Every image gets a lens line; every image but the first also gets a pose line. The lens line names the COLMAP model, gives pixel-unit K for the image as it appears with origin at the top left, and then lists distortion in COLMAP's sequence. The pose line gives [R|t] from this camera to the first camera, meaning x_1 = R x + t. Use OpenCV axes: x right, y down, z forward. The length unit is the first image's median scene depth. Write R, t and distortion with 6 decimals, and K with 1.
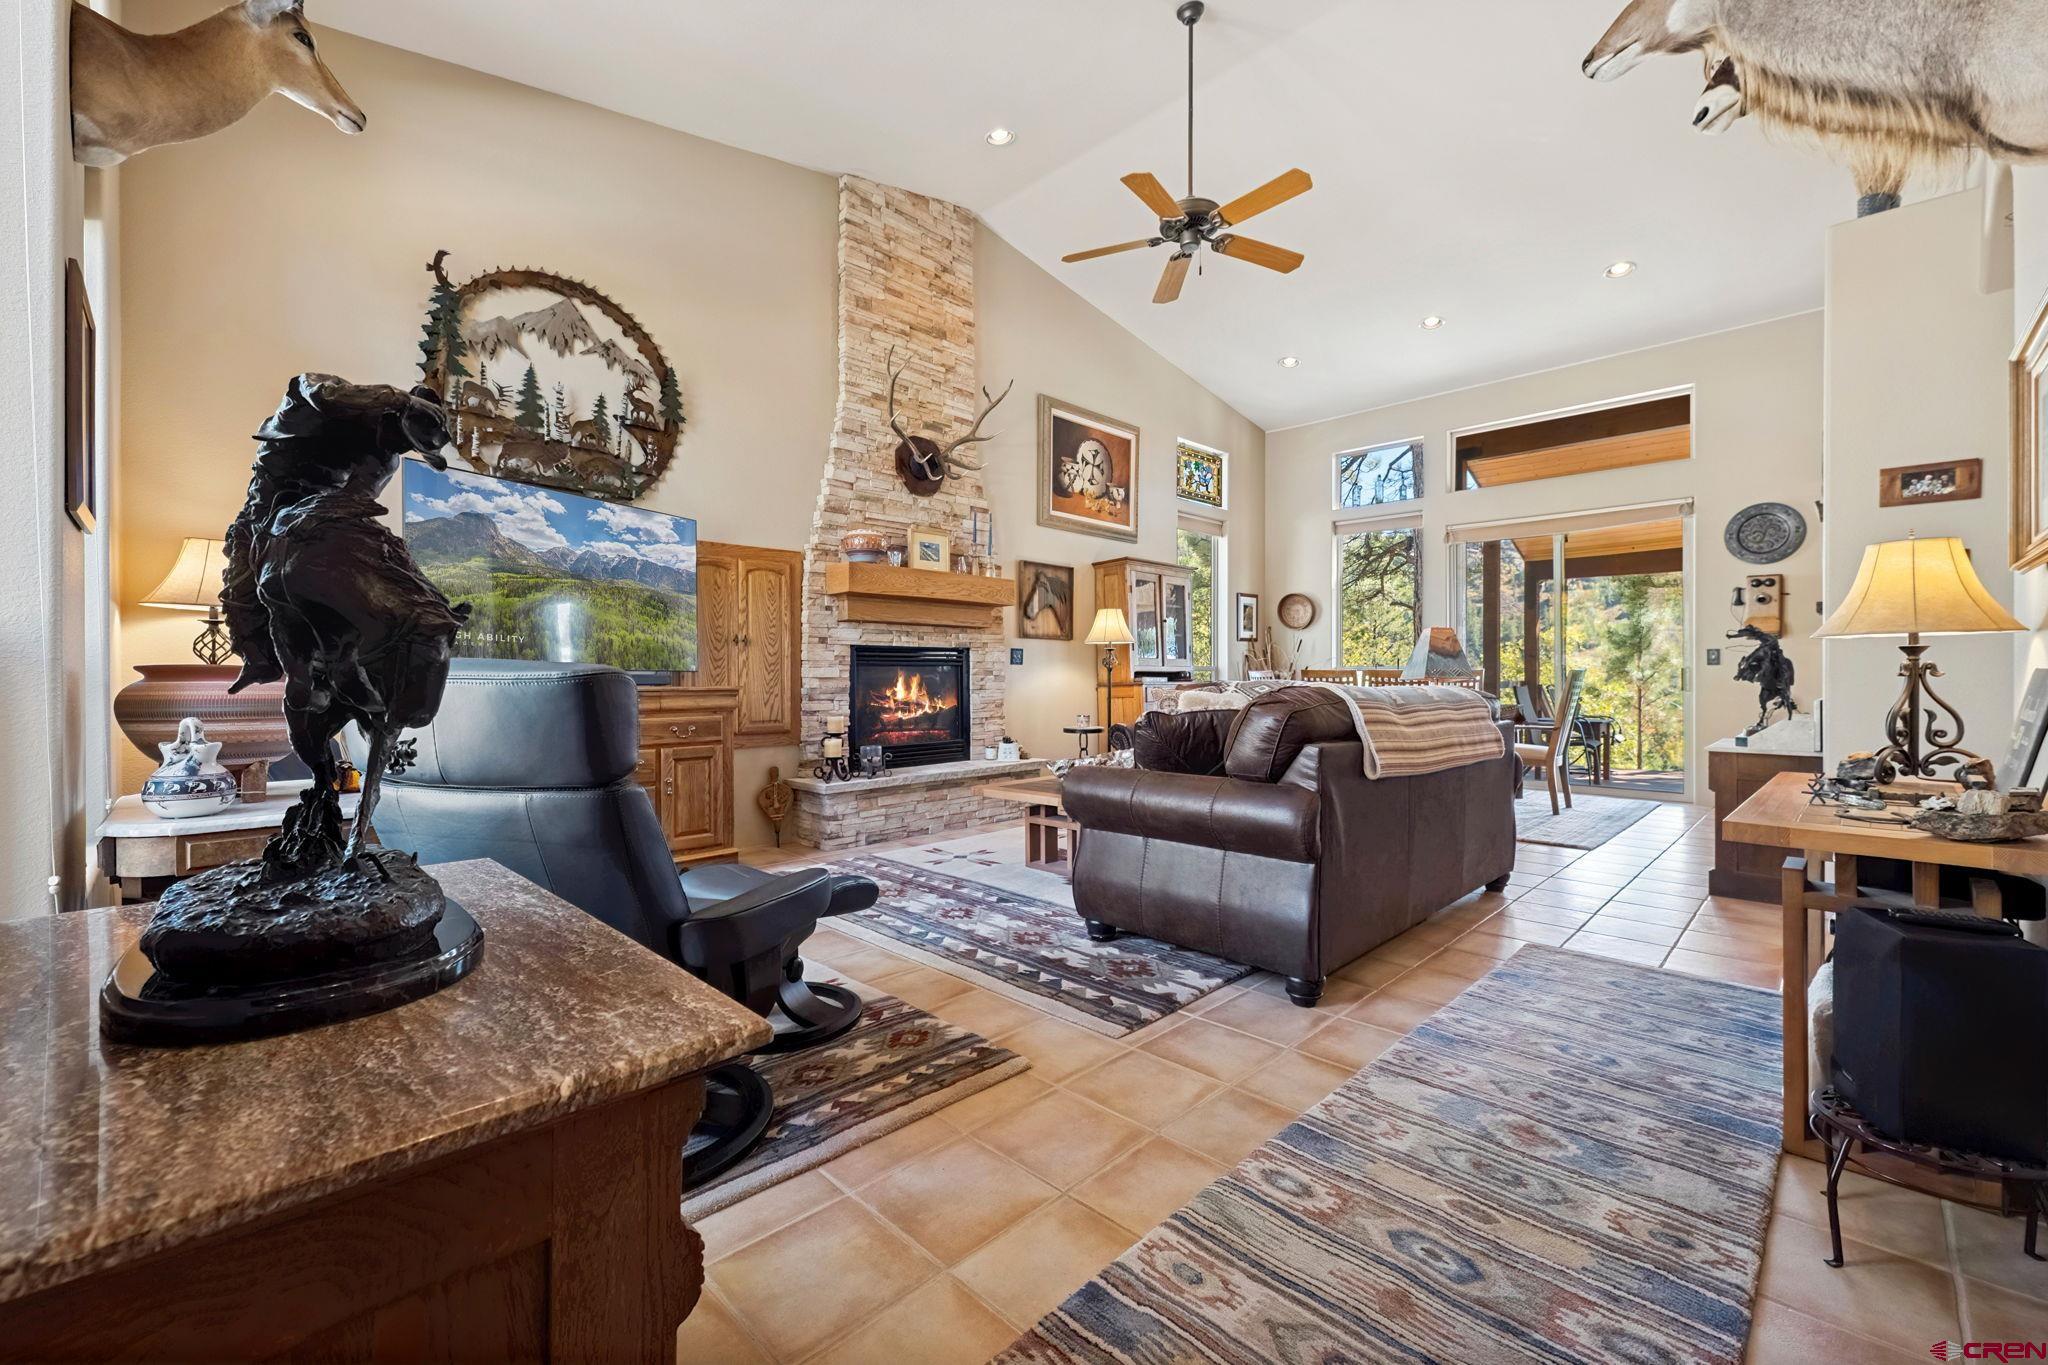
lens RADIAL K [[843.8, 0, 1022.3], [0, 843.8, 673.1], [0, 0, 1]] dist [0.009140, 0.000030]
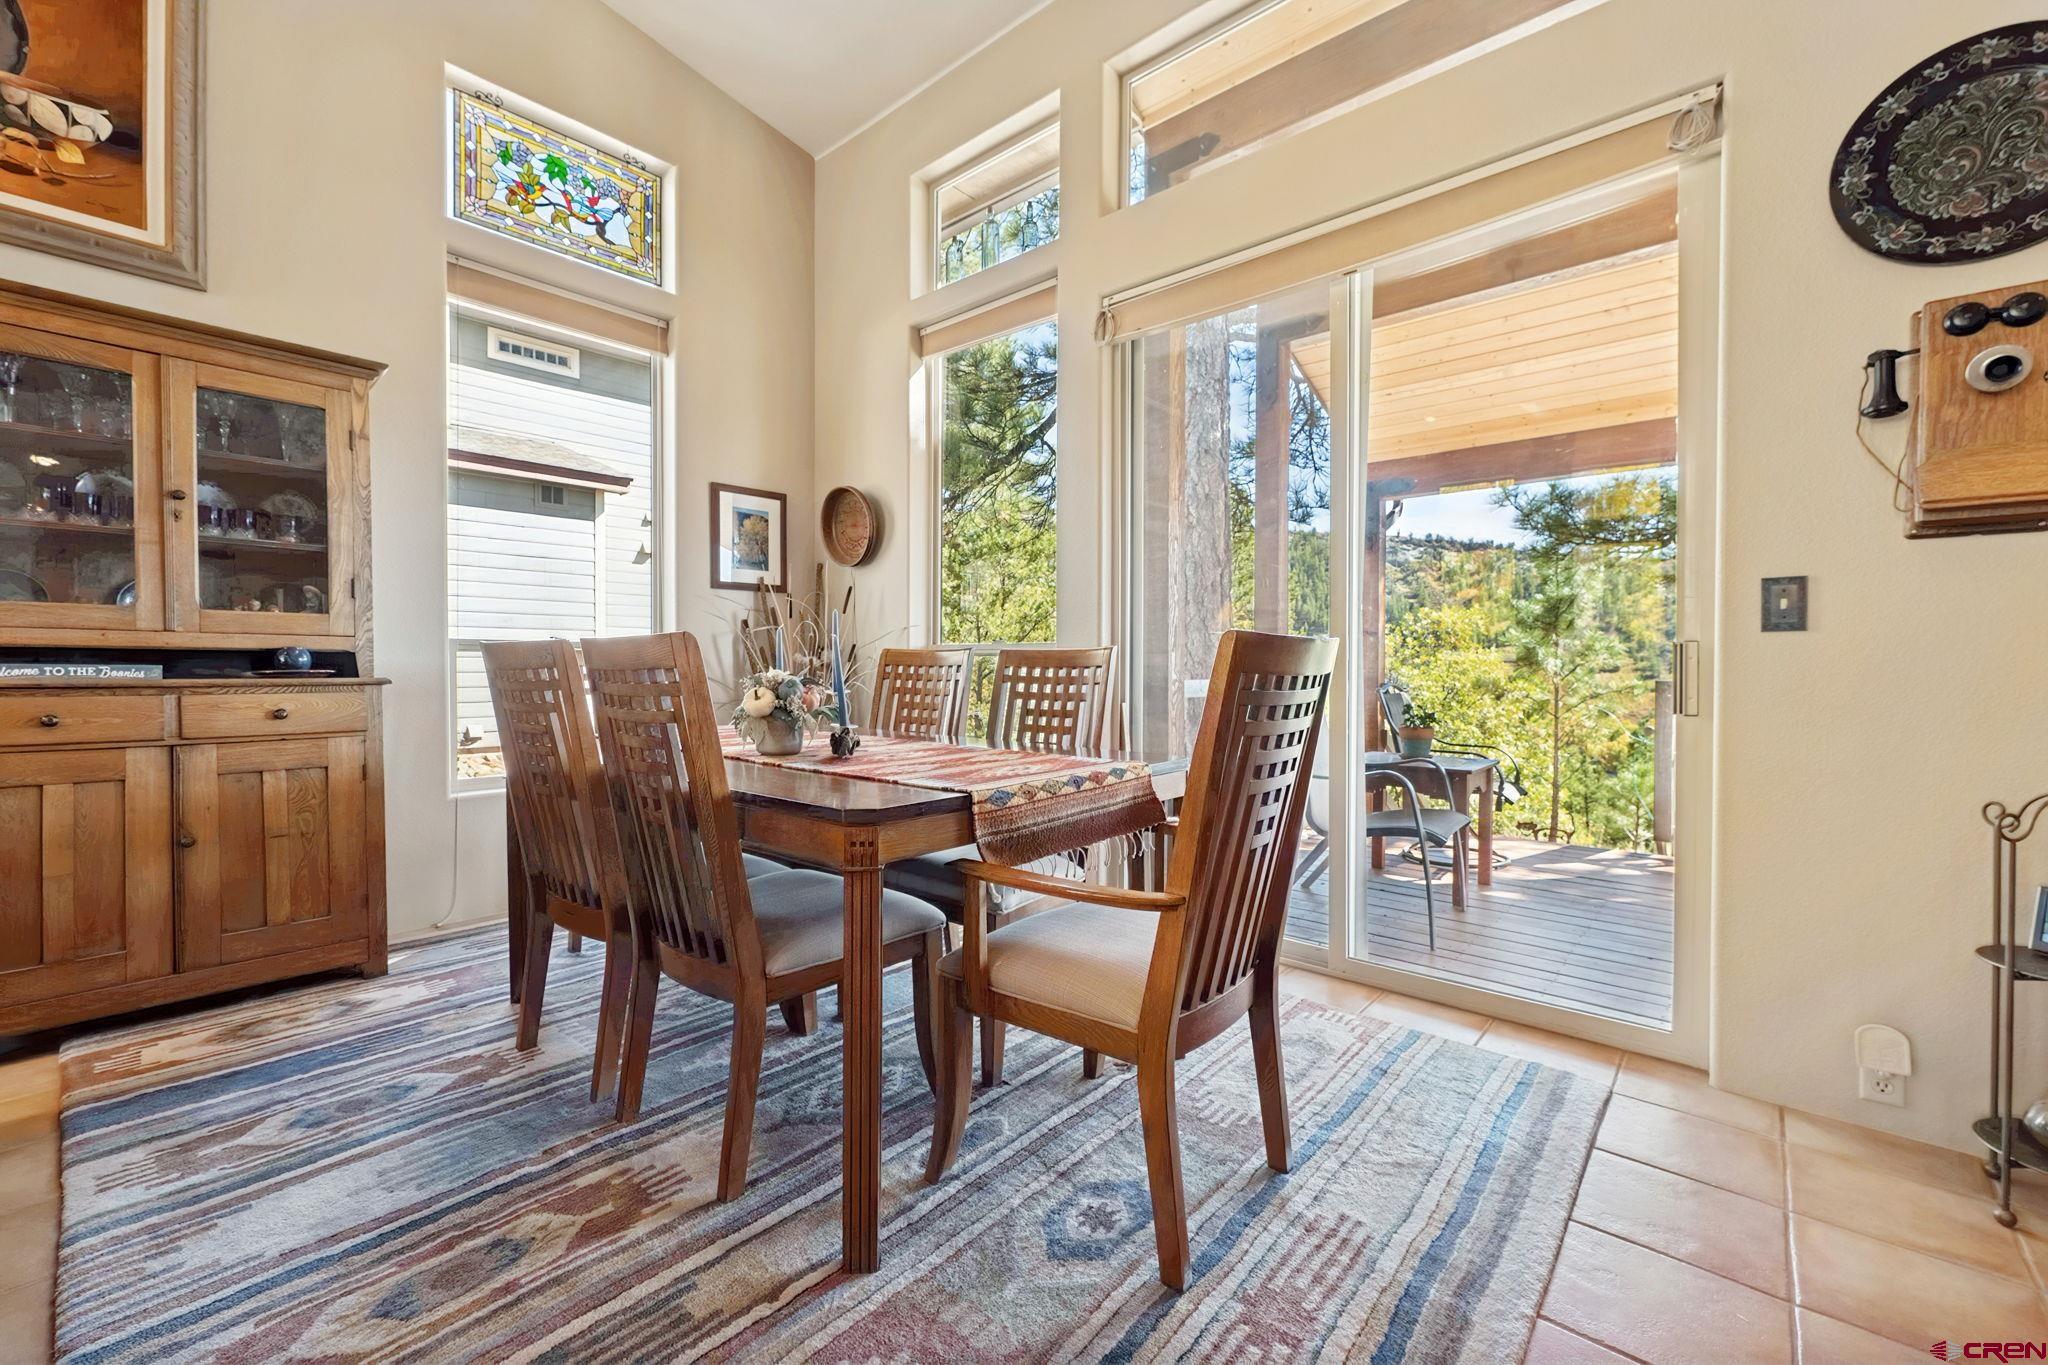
lens RADIAL K [[830.2, 0, 1017.0], [0, 830.2, 678.3], [0, 0, 1]] dist [-0.002795, 0.000913]
pose [[0.998756, 0.005041, 0.049617, 0.568310], [-0.005883, 0.999841, 0.016850, 0.003456], [-0.049524, -0.017120, 0.998626, 0.772218]]
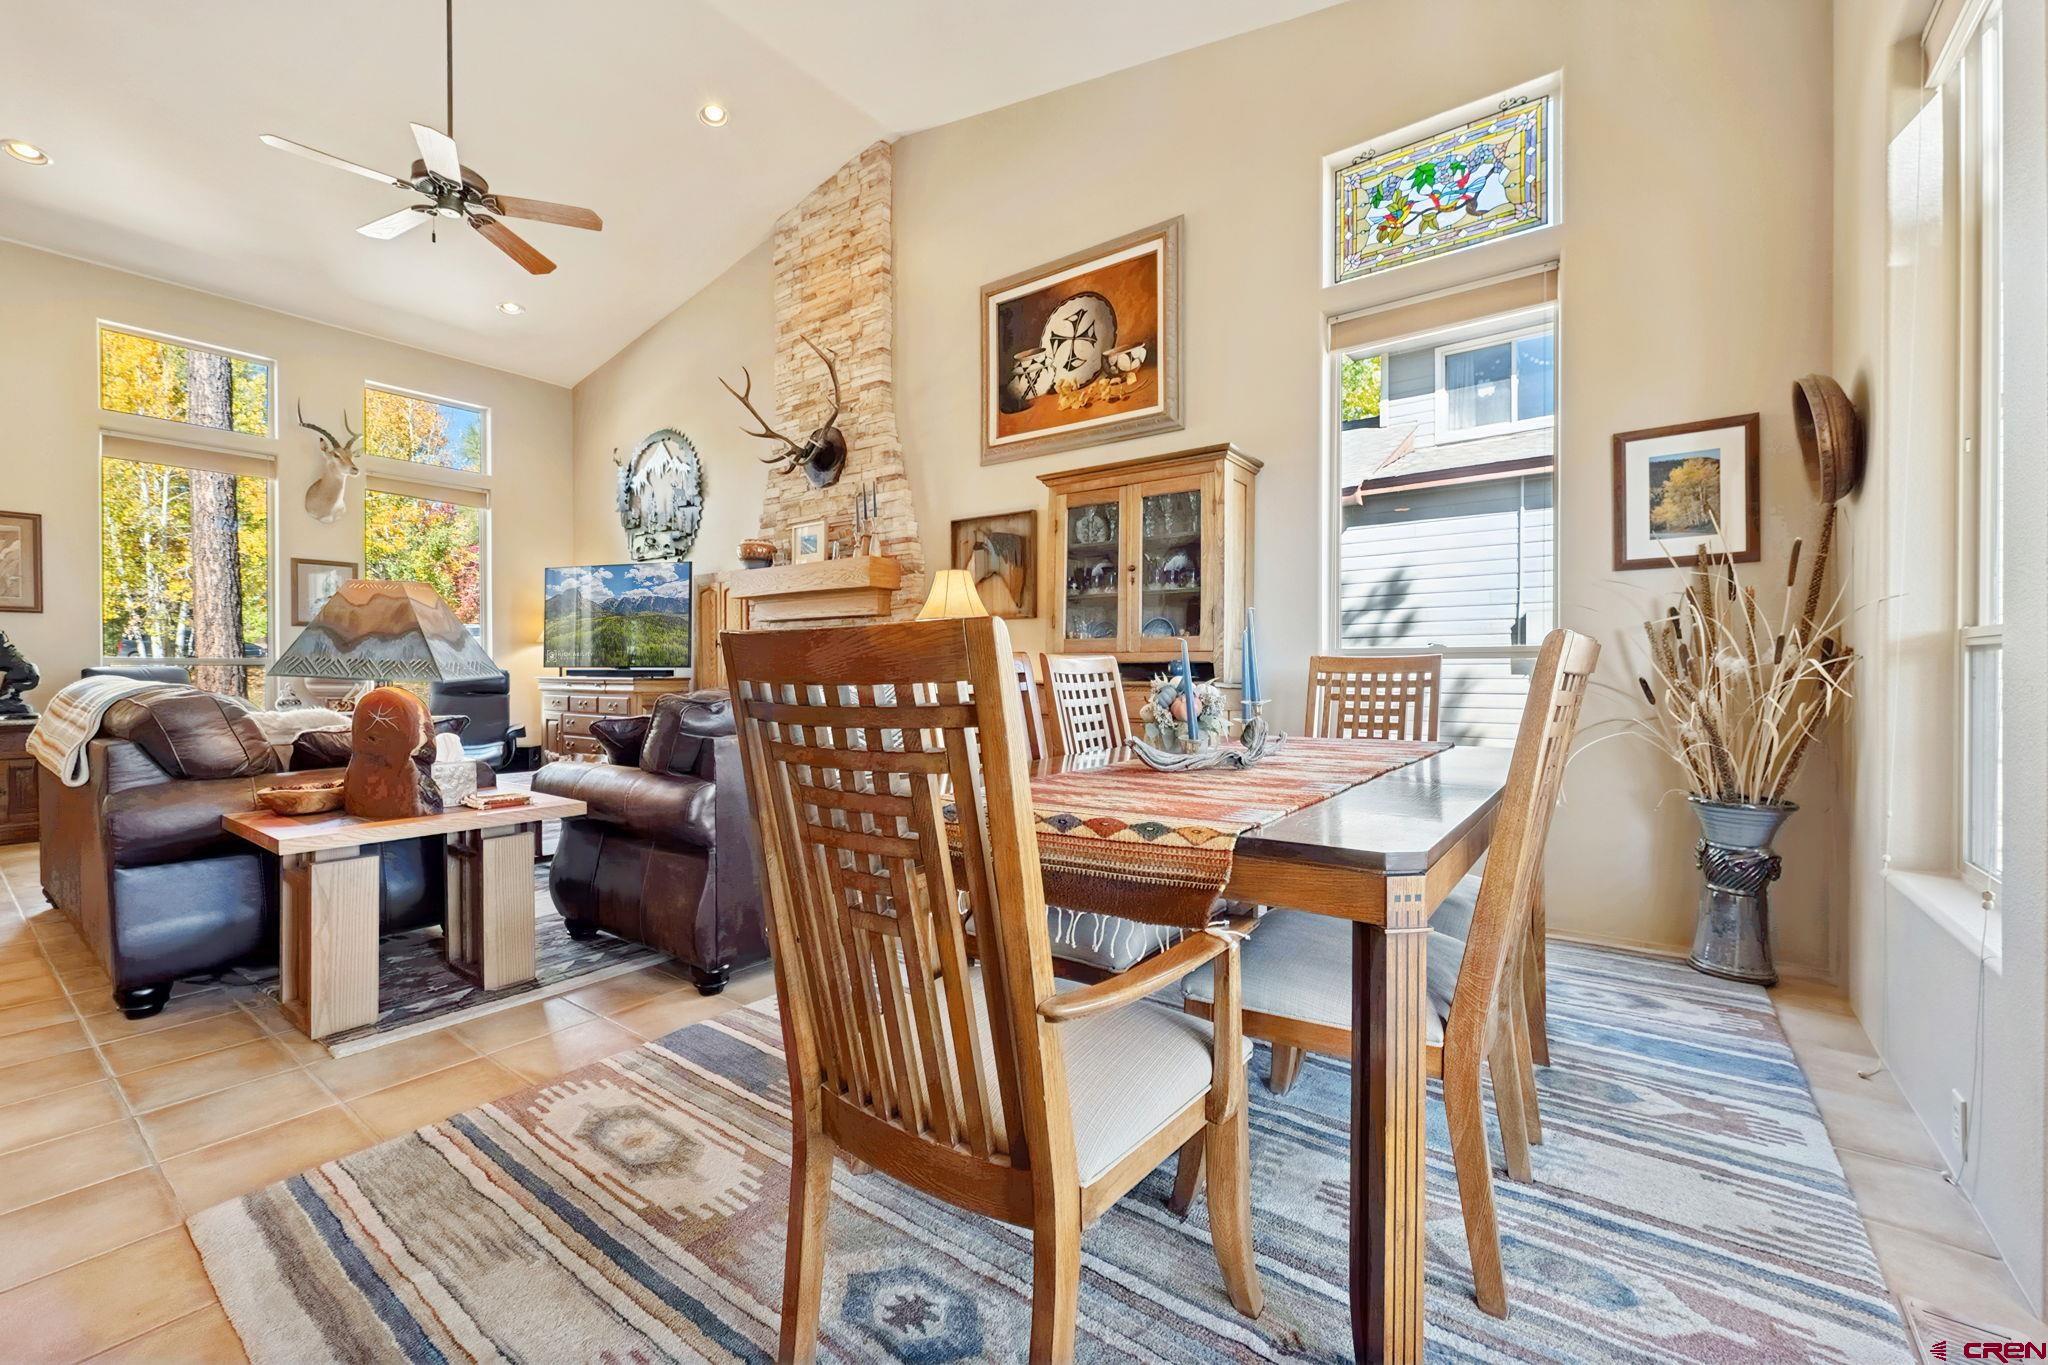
lens RADIAL K [[830.2, 0, 1017.0], [0, 830.2, 678.3], [0, 0, 1]] dist [-0.002795, 0.000913]
pose [[0.144562, 0.009404, -0.989451, 0.804438], [0.005093, 0.999935, 0.010247, 0.003379], [0.989483, -0.006520, 0.144505, 0.998705]]
